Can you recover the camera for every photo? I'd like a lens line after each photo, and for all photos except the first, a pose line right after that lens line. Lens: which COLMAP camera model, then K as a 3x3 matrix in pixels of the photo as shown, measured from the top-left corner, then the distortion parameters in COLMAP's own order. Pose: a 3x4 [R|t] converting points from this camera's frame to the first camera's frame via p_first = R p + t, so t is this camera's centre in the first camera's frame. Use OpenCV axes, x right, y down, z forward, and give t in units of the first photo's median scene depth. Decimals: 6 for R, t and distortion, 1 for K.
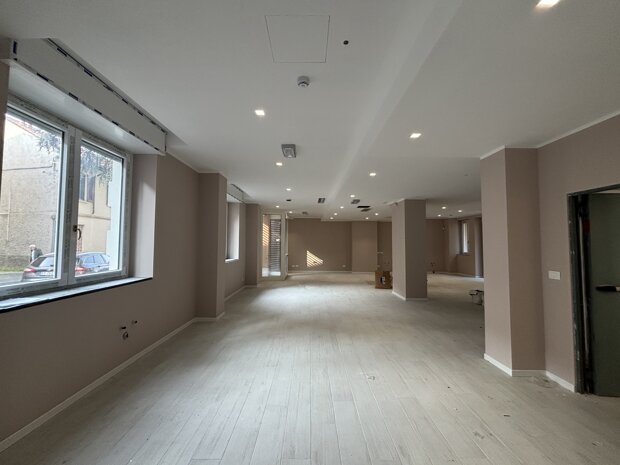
lens RADIAL K [[246.9, 0, 310.0], [0, 246.9, 232.5], [0, 0, 1]] dist [-0.001323, -0.000111]
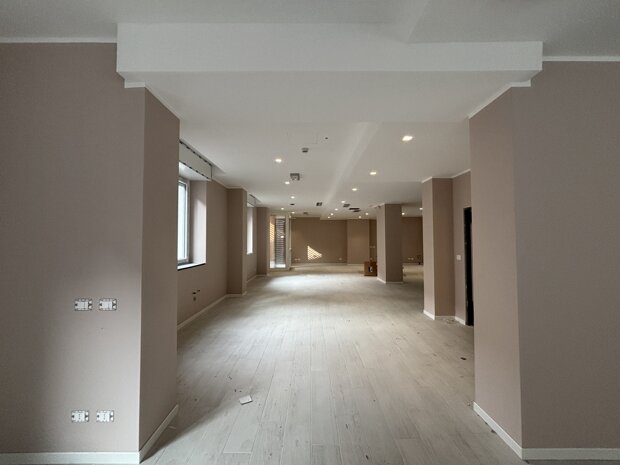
lens RADIAL K [[246.9, 0, 310.0], [0, 246.9, 232.5], [0, 0, 1]] dist [-0.001323, -0.000111]
pose [[0.999948, -0.009938, -0.002118, 0.003113], [0.009970, 0.999827, 0.015693, -0.013112], [0.001961, -0.015714, 0.999875, -0.297796]]
